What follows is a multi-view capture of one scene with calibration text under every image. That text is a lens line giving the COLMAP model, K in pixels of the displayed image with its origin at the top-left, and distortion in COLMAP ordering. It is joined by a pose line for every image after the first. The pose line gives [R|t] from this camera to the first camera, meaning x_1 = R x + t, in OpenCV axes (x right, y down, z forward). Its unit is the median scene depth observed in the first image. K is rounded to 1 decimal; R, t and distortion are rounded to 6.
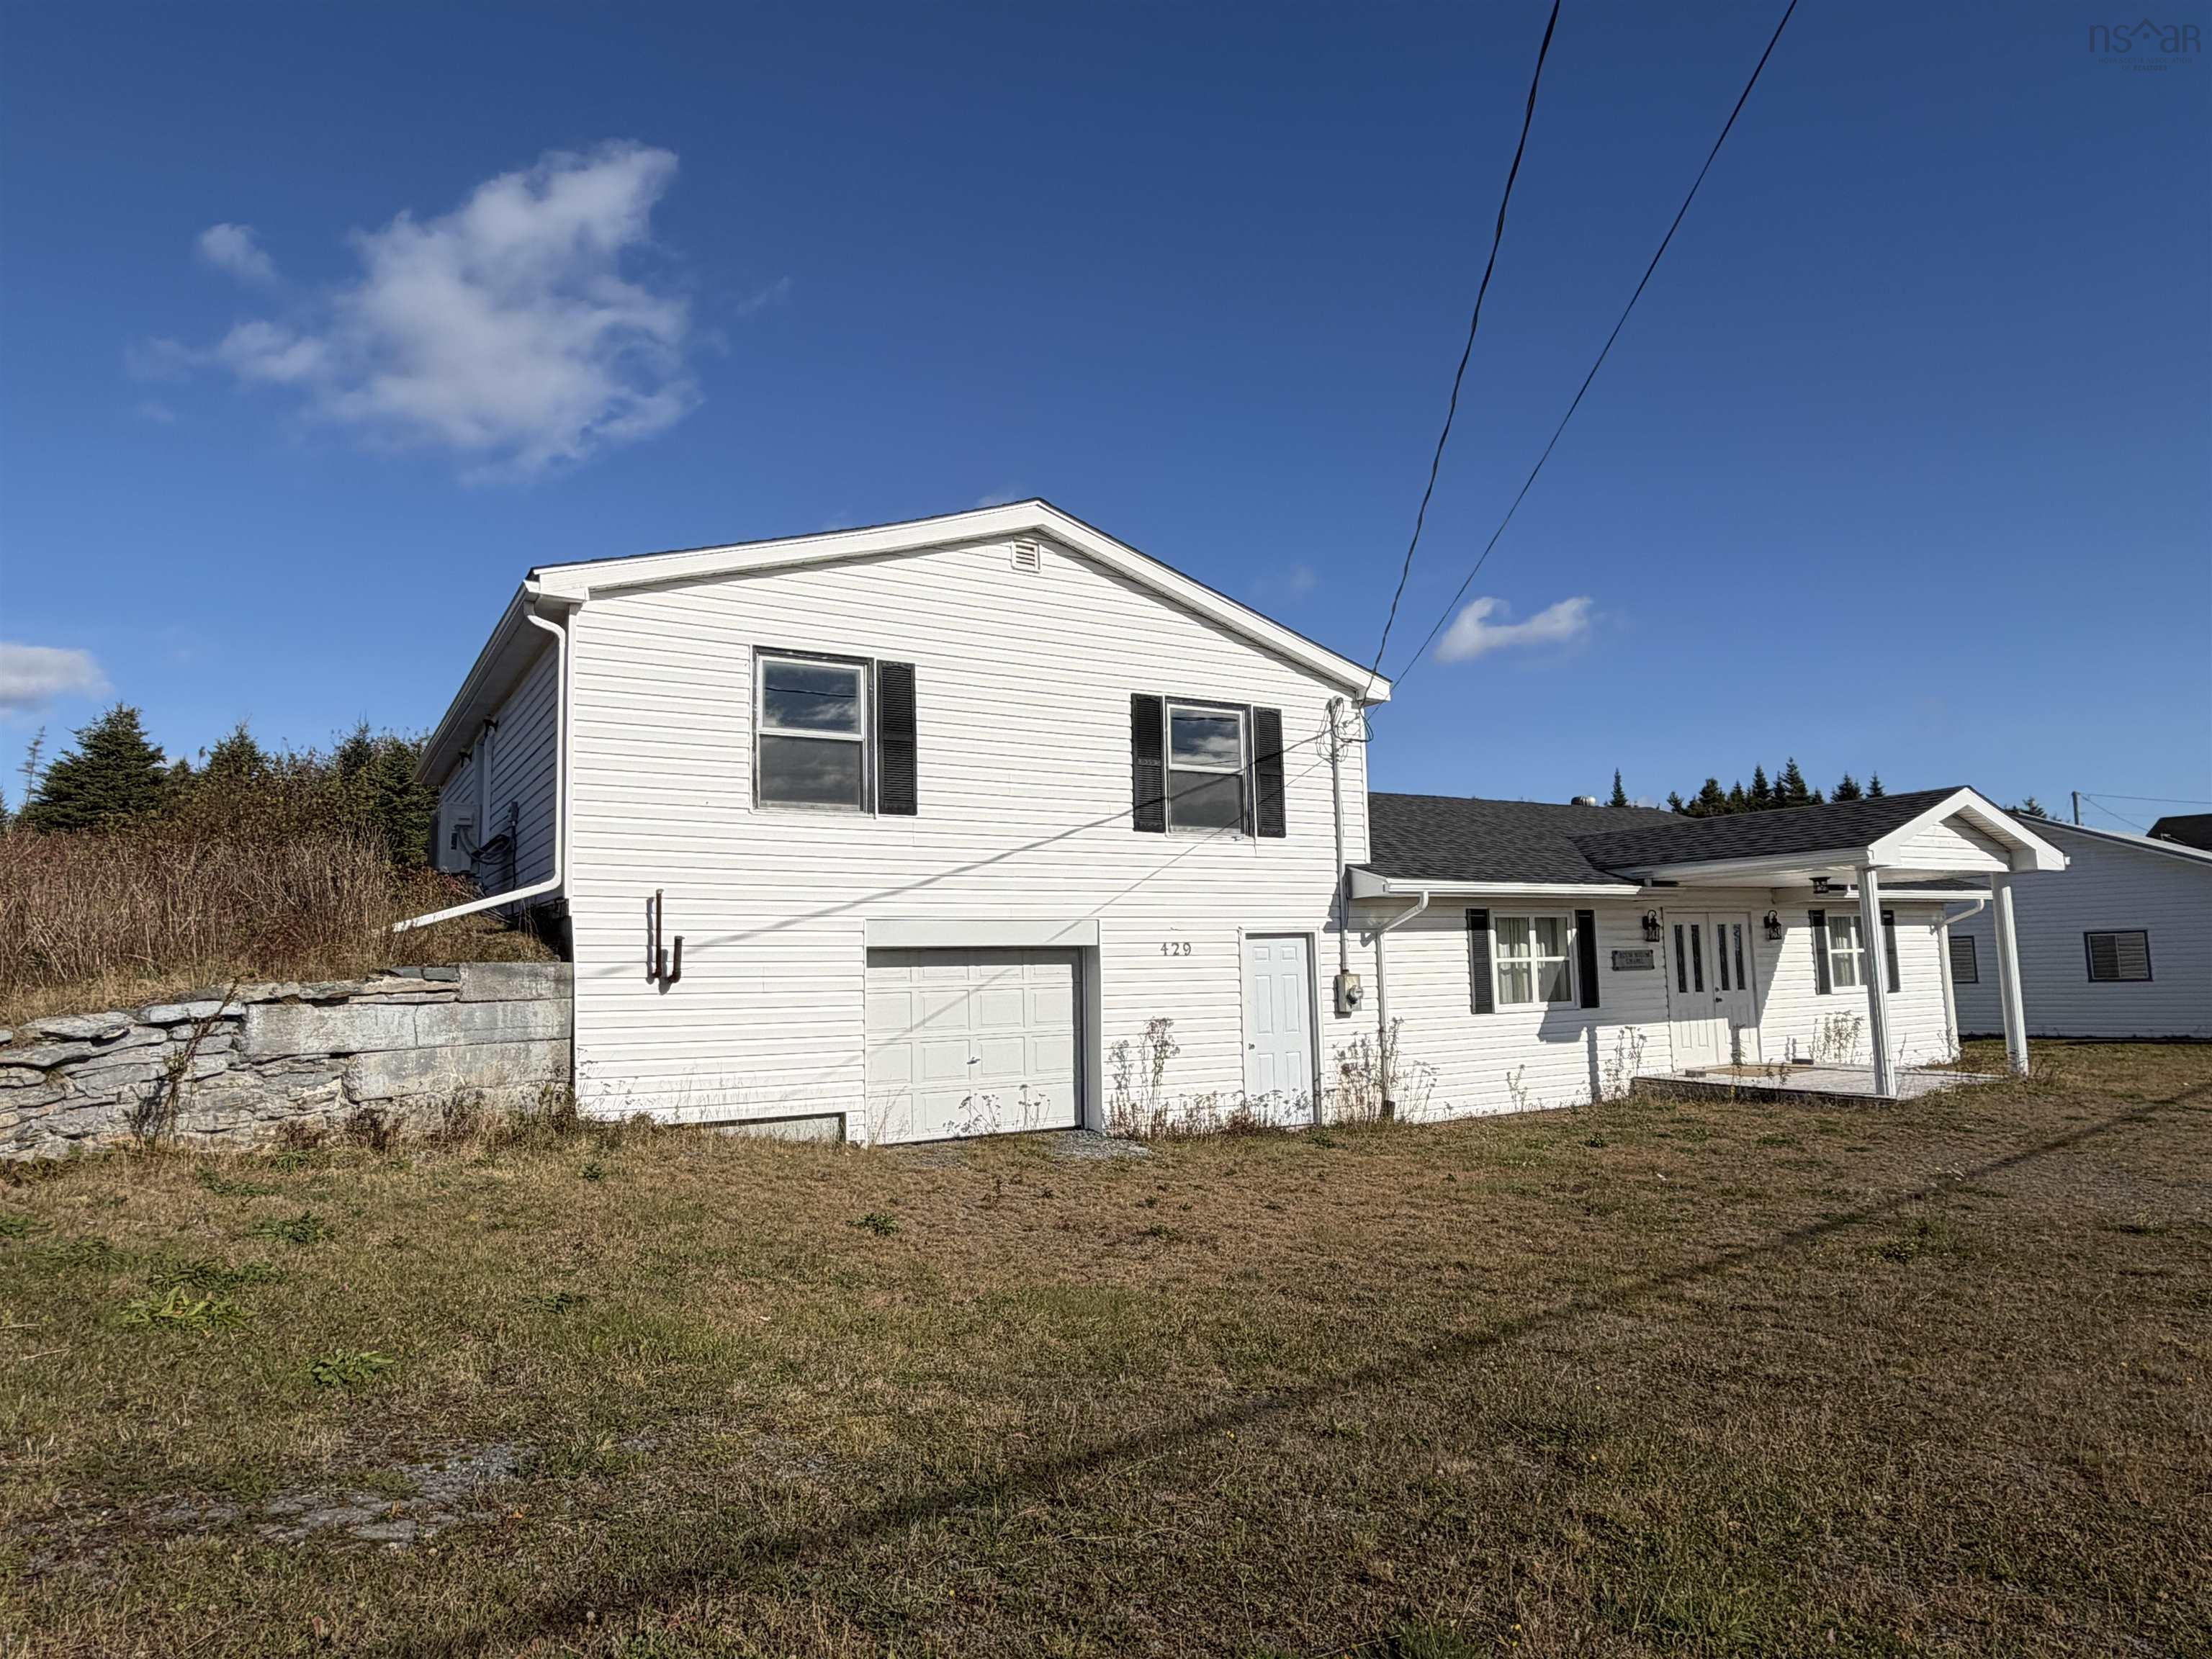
lens RADIAL K [[1325.6, 0, 1106.0], [0, 1325.6, 829.5], [0, 0, 1]] dist [-0.007476, -0.001136]
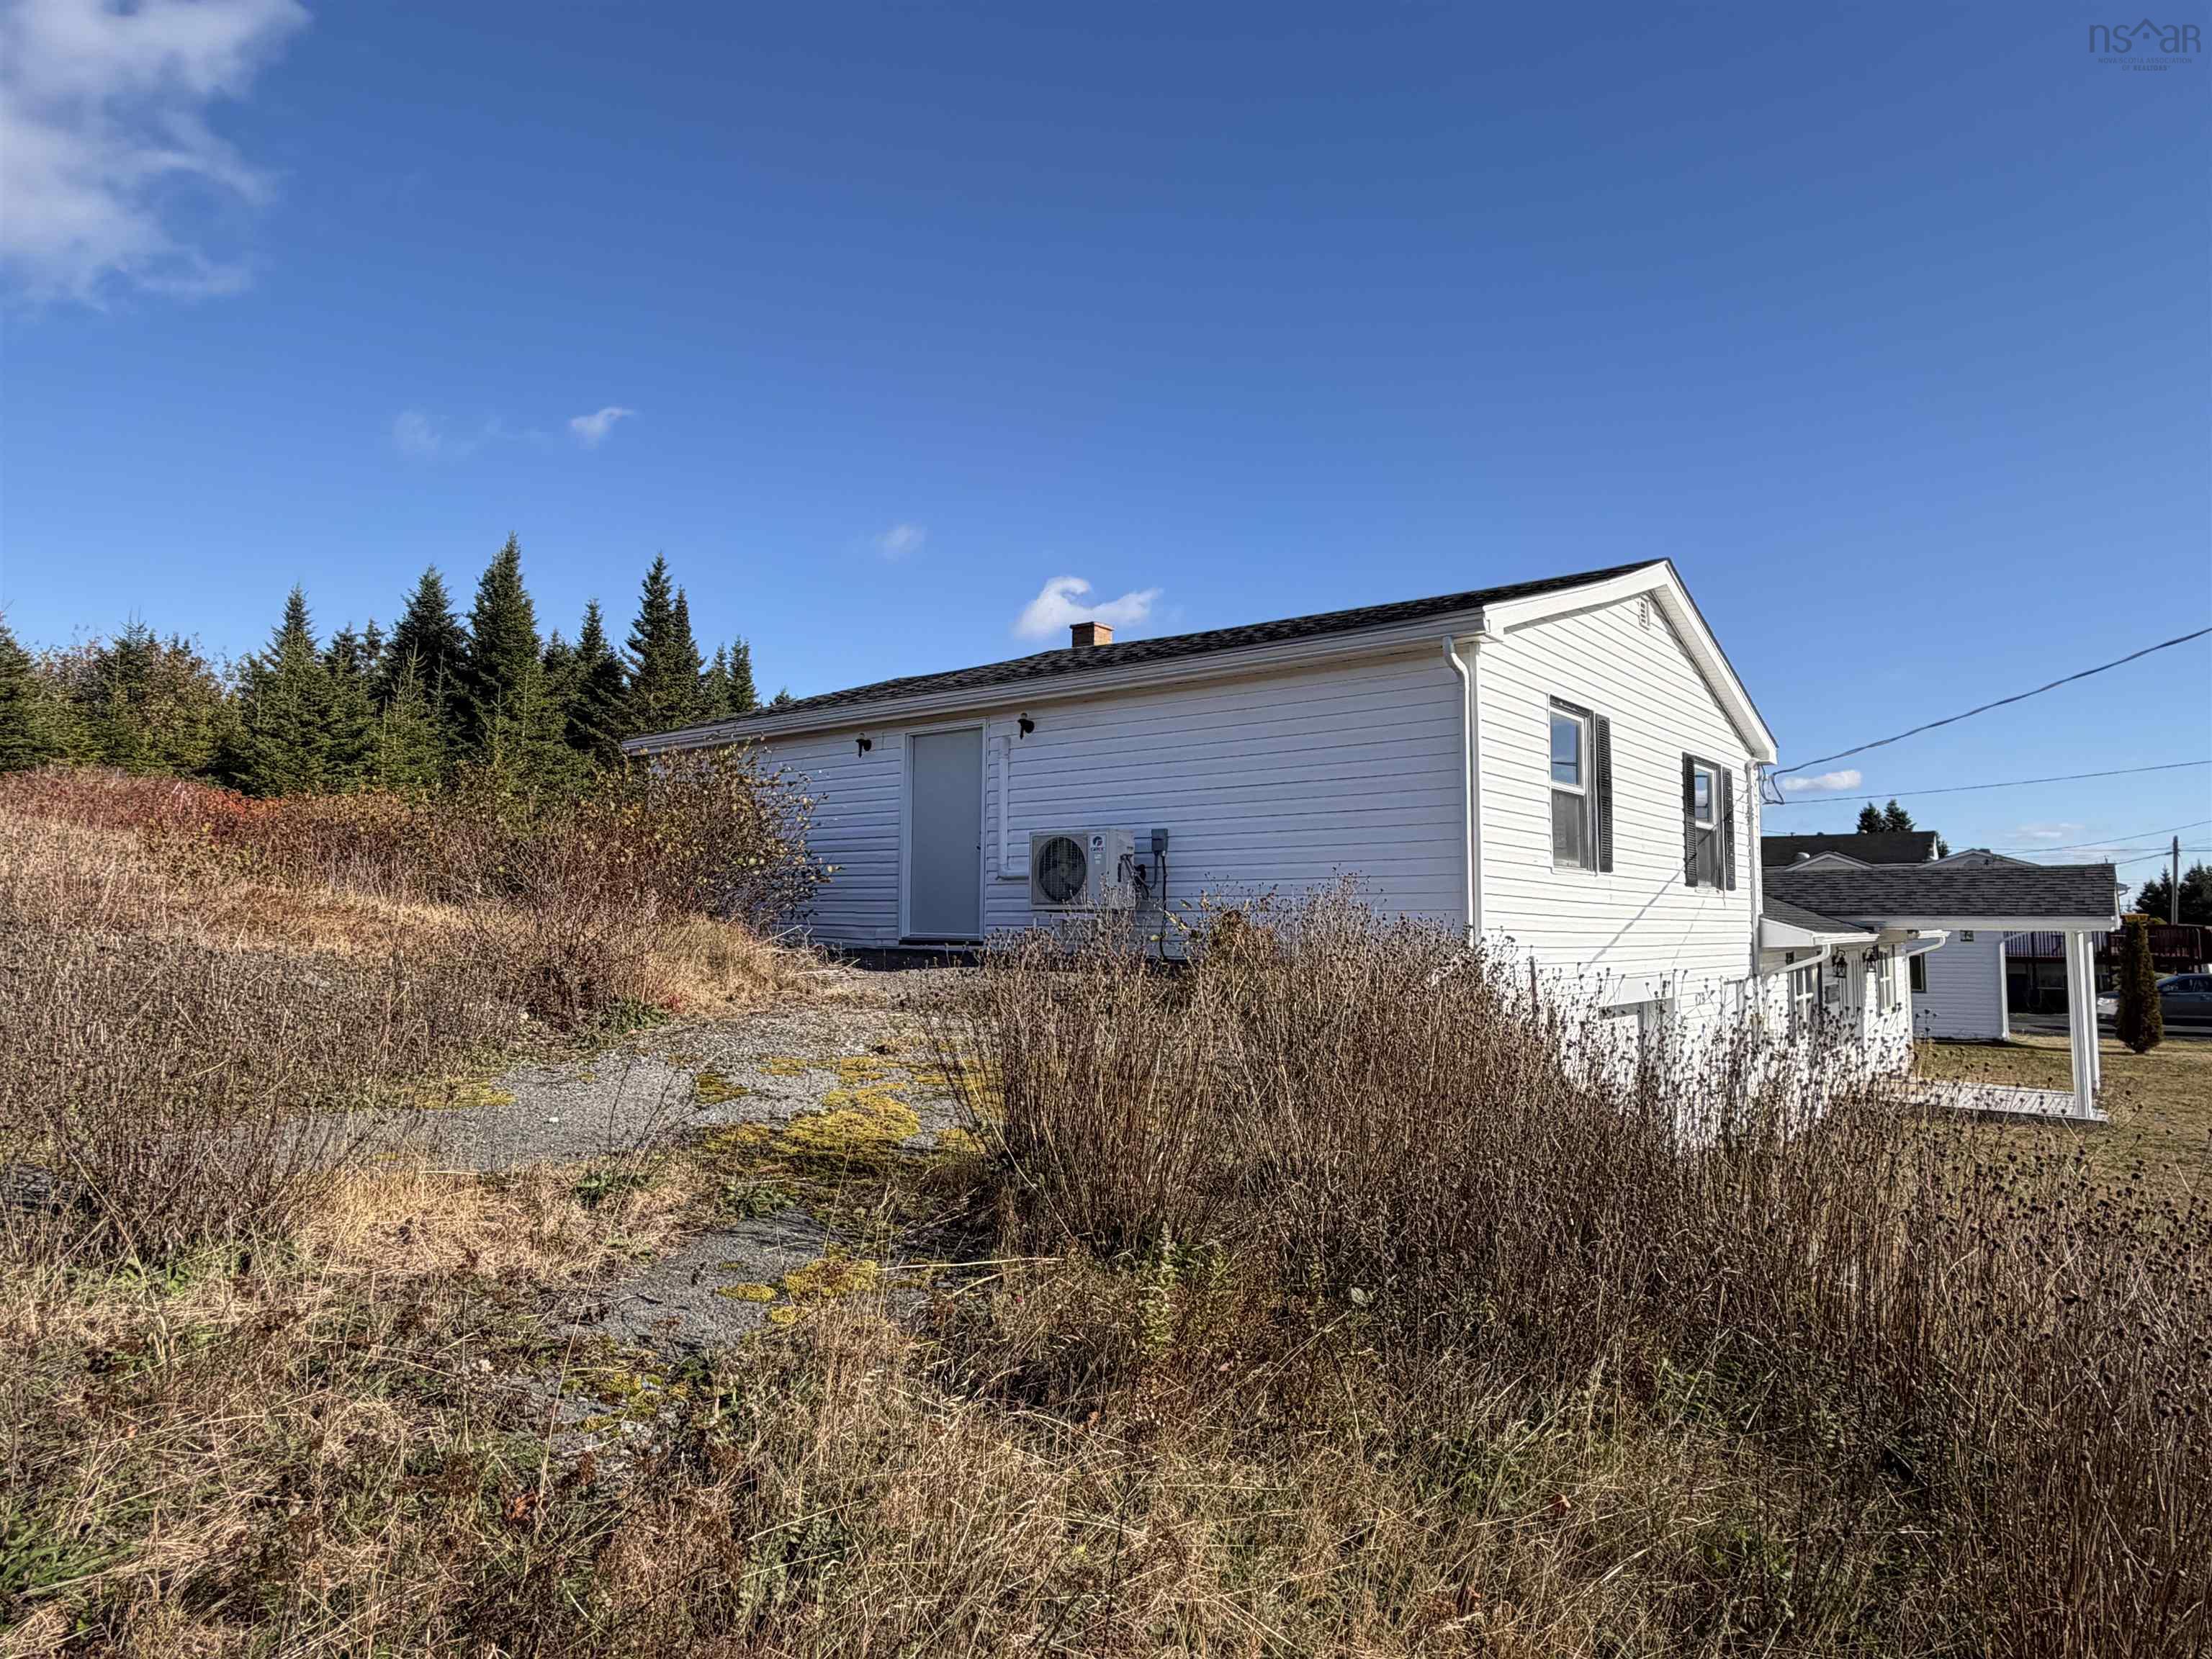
lens RADIAL K [[1260.2, 0, 1106.0], [0, 1260.2, 829.5], [0, 0, 1]] dist [0.001864, 0.000737]
pose [[0.948628, 0.053045, 0.311916, -0.669179], [-0.061762, 0.997926, 0.018128, -0.030851], [-0.310307, -0.036461, 0.949937, 0.181266]]
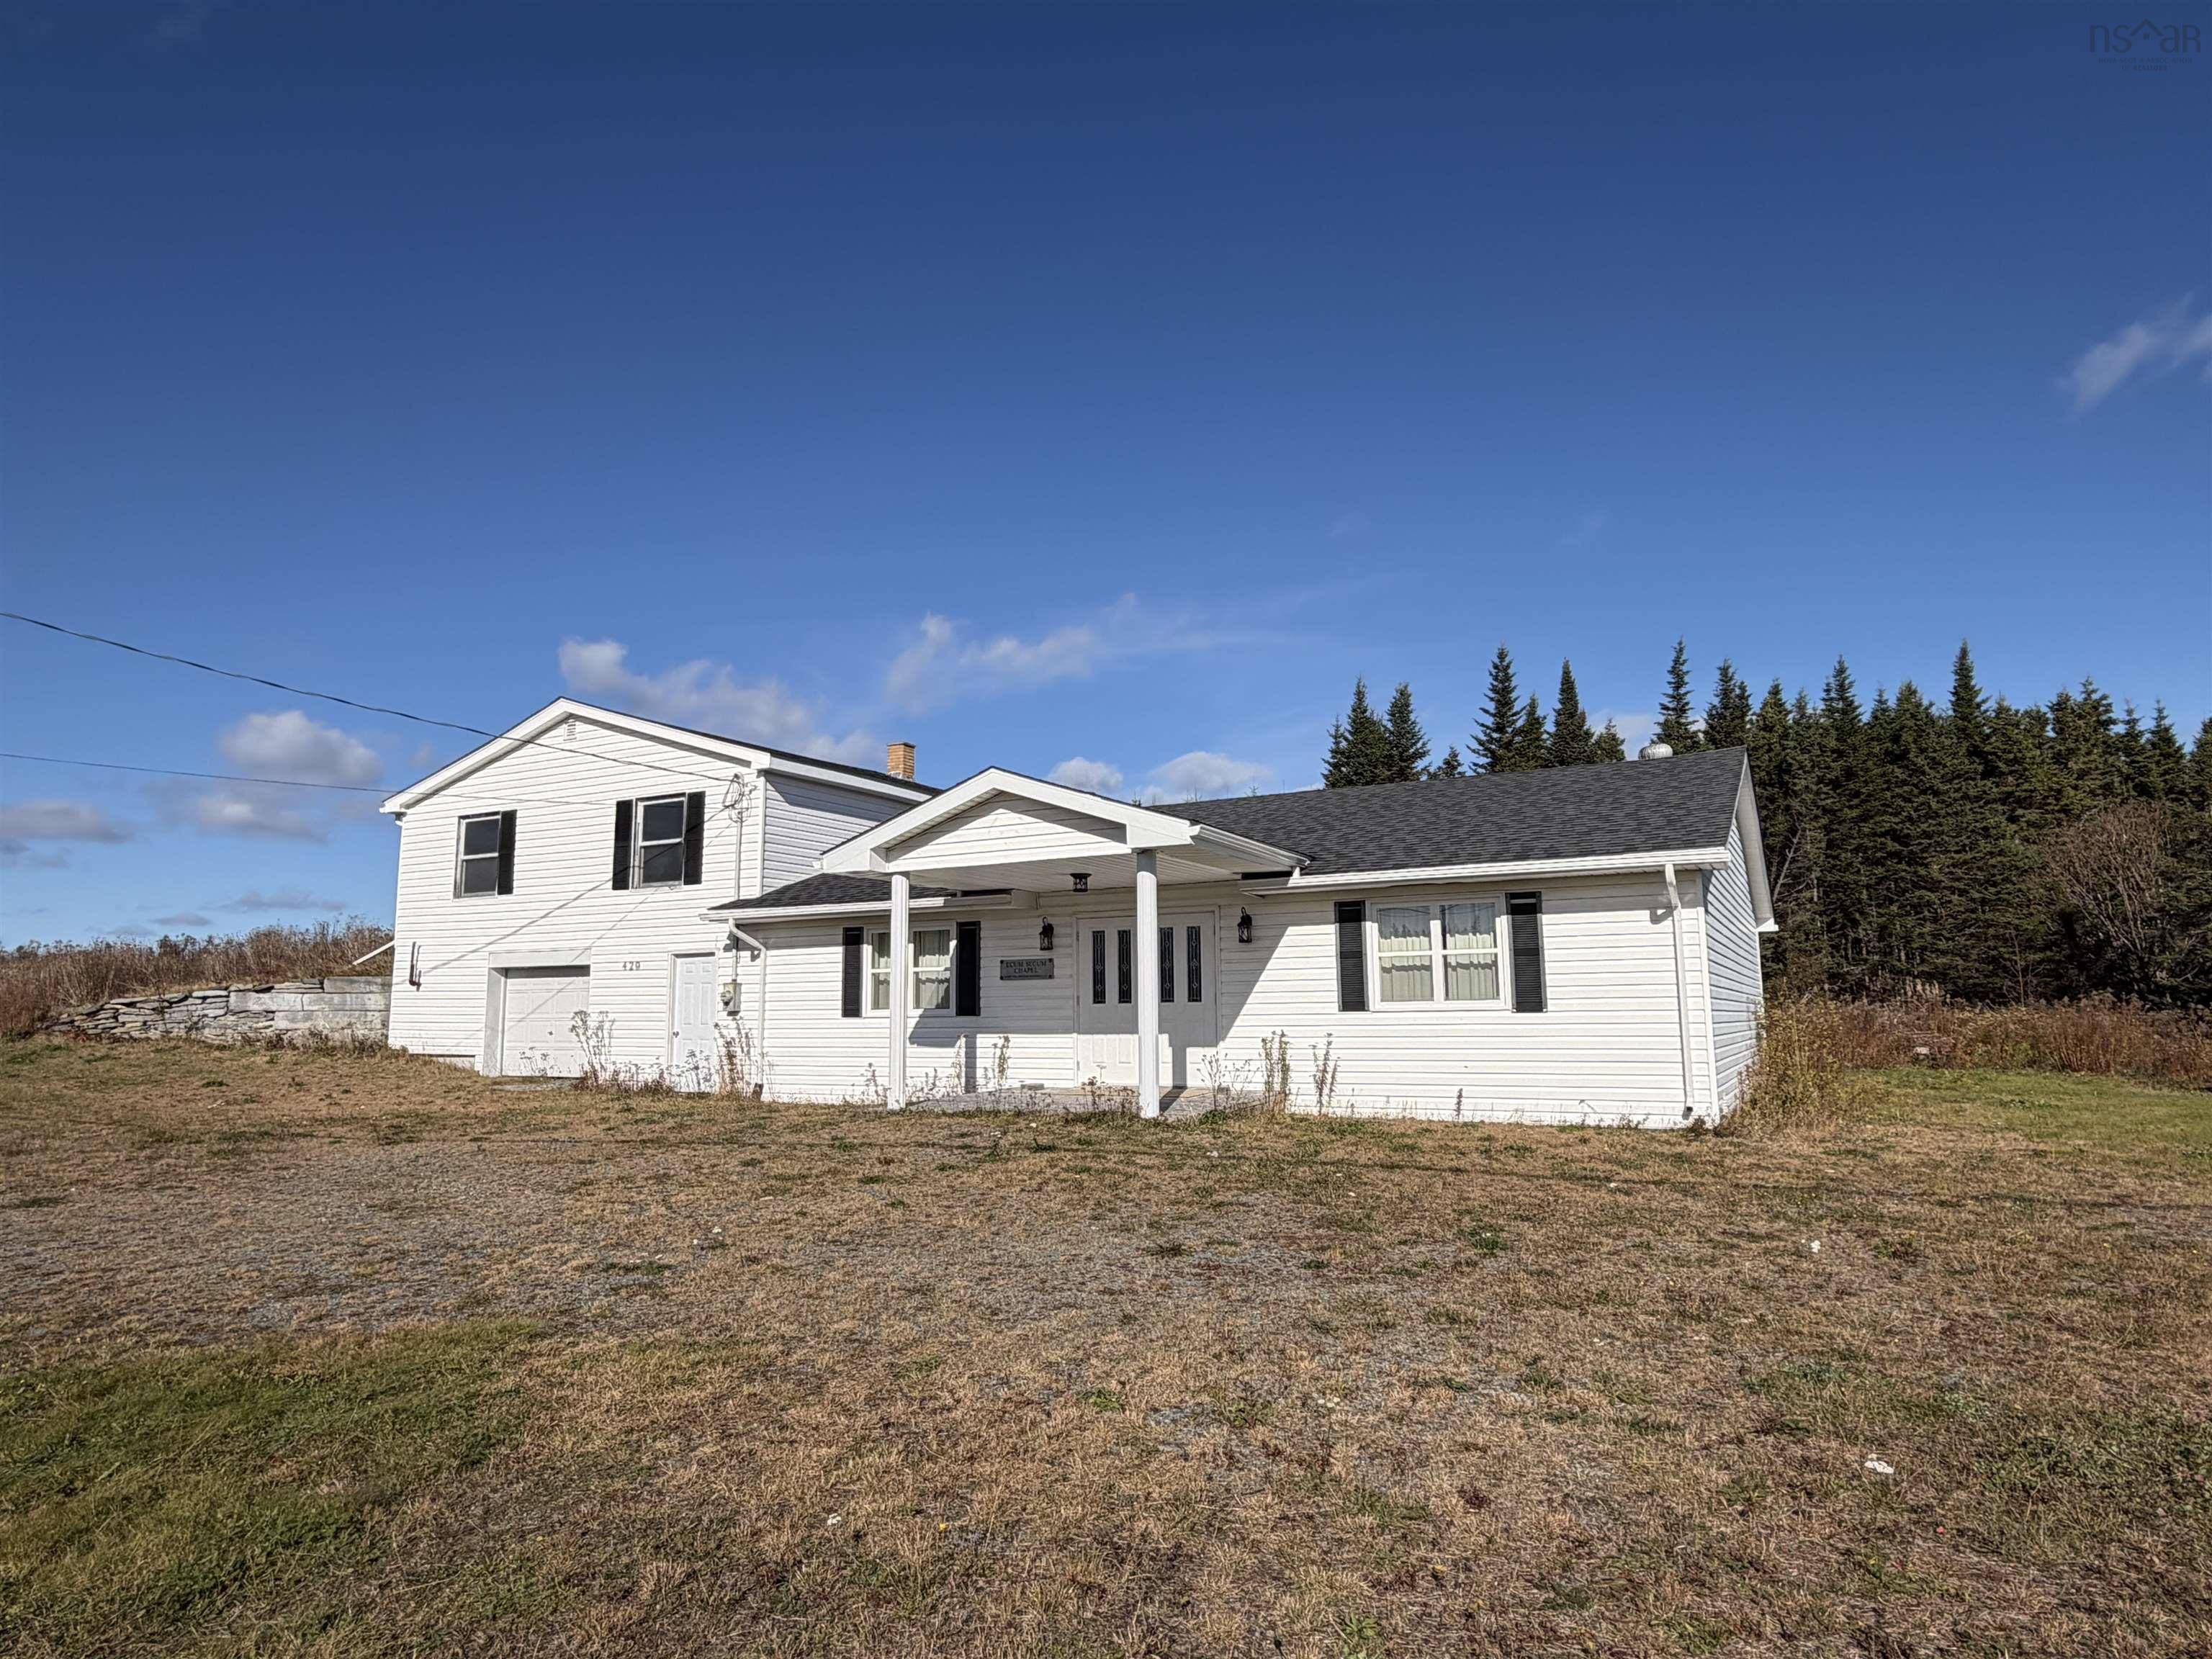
lens RADIAL K [[1325.6, 0, 1106.0], [0, 1325.6, 829.5], [0, 0, 1]] dist [-0.007476, -0.001136]
pose [[0.498628, -0.097803, -0.861281, 1.526502], [0.093325, 0.993896, -0.058833, 0.069729], [0.861778, -0.051043, 0.504711, 0.661730]]
